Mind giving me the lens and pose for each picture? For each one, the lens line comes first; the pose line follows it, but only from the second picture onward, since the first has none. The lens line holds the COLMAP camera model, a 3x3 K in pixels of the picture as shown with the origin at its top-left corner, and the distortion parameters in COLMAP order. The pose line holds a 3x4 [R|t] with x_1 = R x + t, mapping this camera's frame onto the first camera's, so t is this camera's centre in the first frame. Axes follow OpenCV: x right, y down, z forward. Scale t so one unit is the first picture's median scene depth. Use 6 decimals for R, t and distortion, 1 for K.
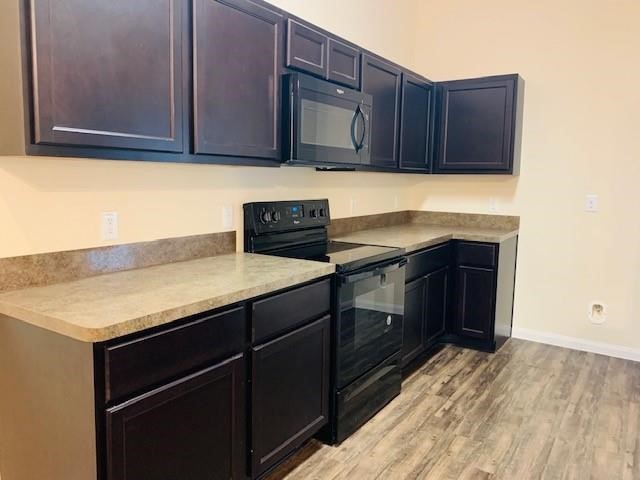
lens RADIAL K [[490.0, 0, 321.5], [0, 490.0, 229.6], [0, 0, 1]] dist [0.049702, -0.053139]
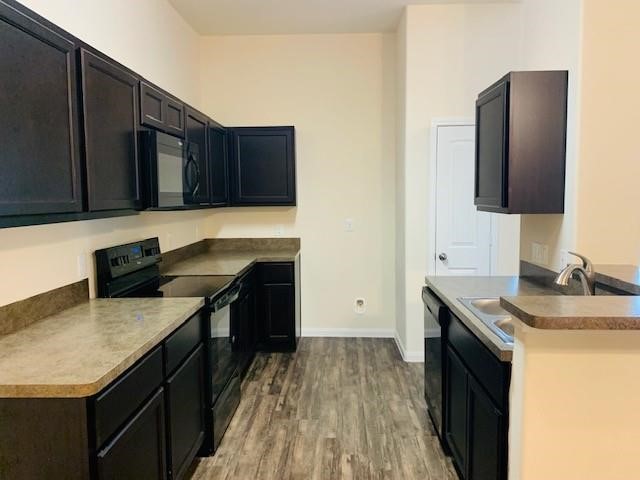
lens RADIAL K [[485.8, 0, 317.8], [0, 485.8, 229.6], [0, 0, 1]] dist [0.052969, -0.121709]
pose [[0.859022, -0.065595, 0.507720, -0.250007], [0.082617, 0.996520, -0.011036, -0.042771], [-0.505229, 0.051427, 0.861452, -0.105208]]
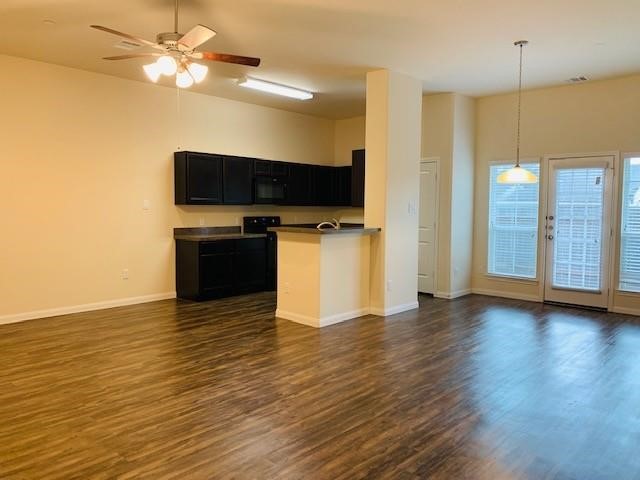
lens RADIAL K [[490.0, 0, 321.5], [0, 490.0, 229.6], [0, 0, 1]] dist [0.049702, -0.053139]
pose [[0.985142, -0.003965, -0.171697, 0.761745], [-0.006782, 0.998056, -0.061959, 0.190458], [0.171609, 0.062203, 0.983199, -1.732473]]
